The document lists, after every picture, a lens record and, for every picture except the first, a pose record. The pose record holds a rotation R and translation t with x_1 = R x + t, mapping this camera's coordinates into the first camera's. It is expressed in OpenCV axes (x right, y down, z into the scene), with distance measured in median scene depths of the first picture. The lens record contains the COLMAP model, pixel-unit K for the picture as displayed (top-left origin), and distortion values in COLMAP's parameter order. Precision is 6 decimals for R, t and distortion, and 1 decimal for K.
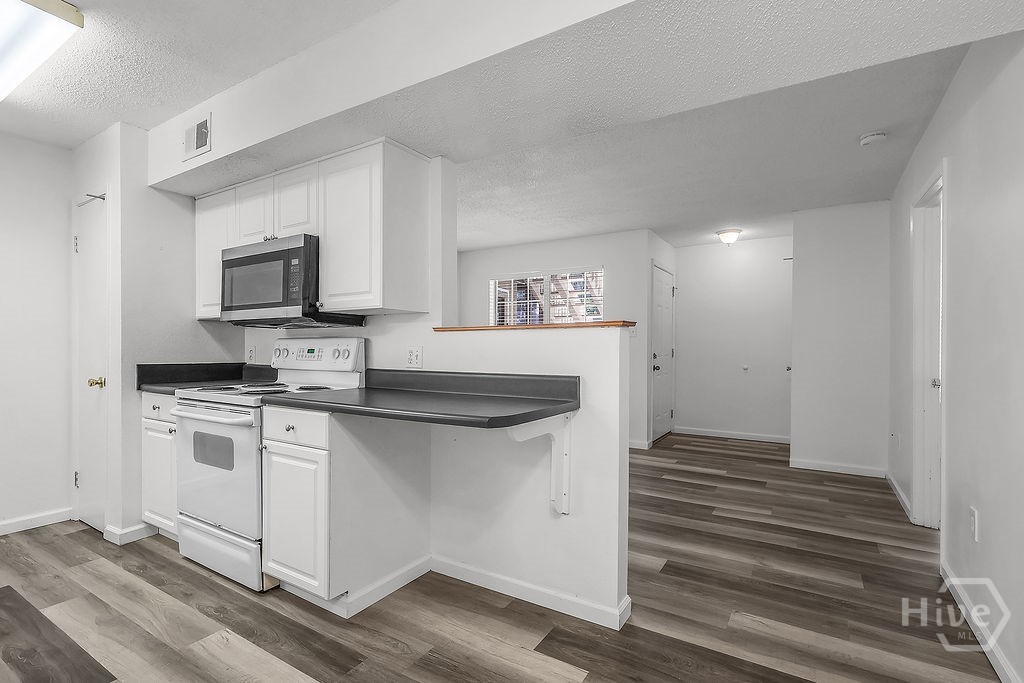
lens RADIAL K [[481.7, 0, 513.1], [0, 481.7, 344.6], [0, 0, 1]] dist [0.003791, 0.000148]
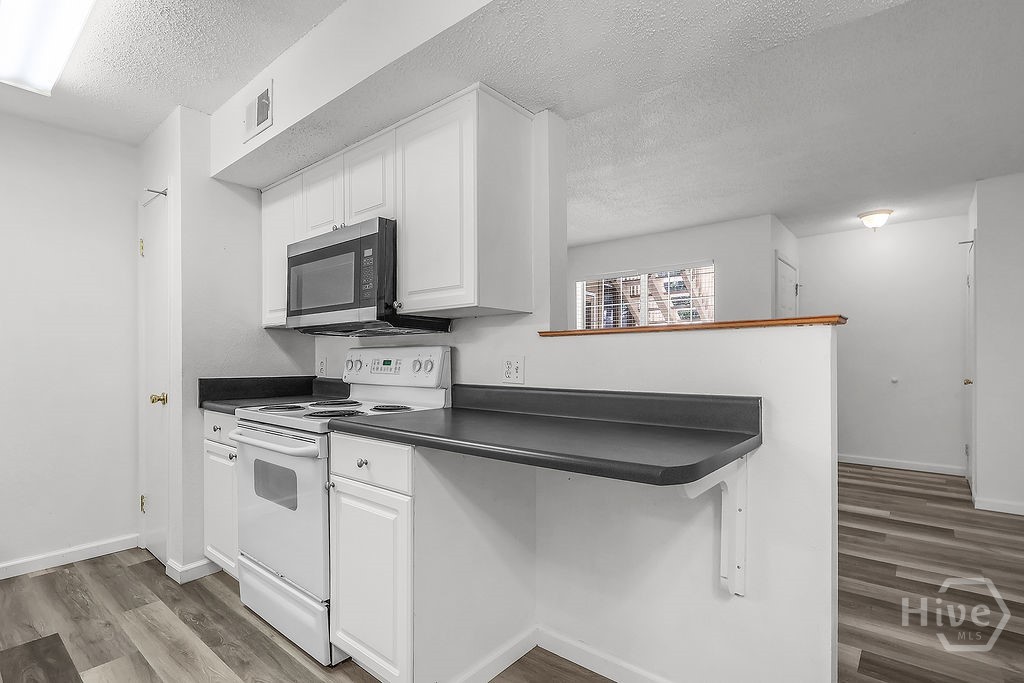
lens RADIAL K [[481.7, 0, 518.8], [0, 481.7, 350.2], [0, 0, 1]] dist [0.003791, 0.000148]
pose [[0.992109, -0.007833, -0.125134, -0.090790], [0.006733, 0.999935, -0.009214, 0.001279], [0.125198, 0.008299, 0.992097, 0.205395]]
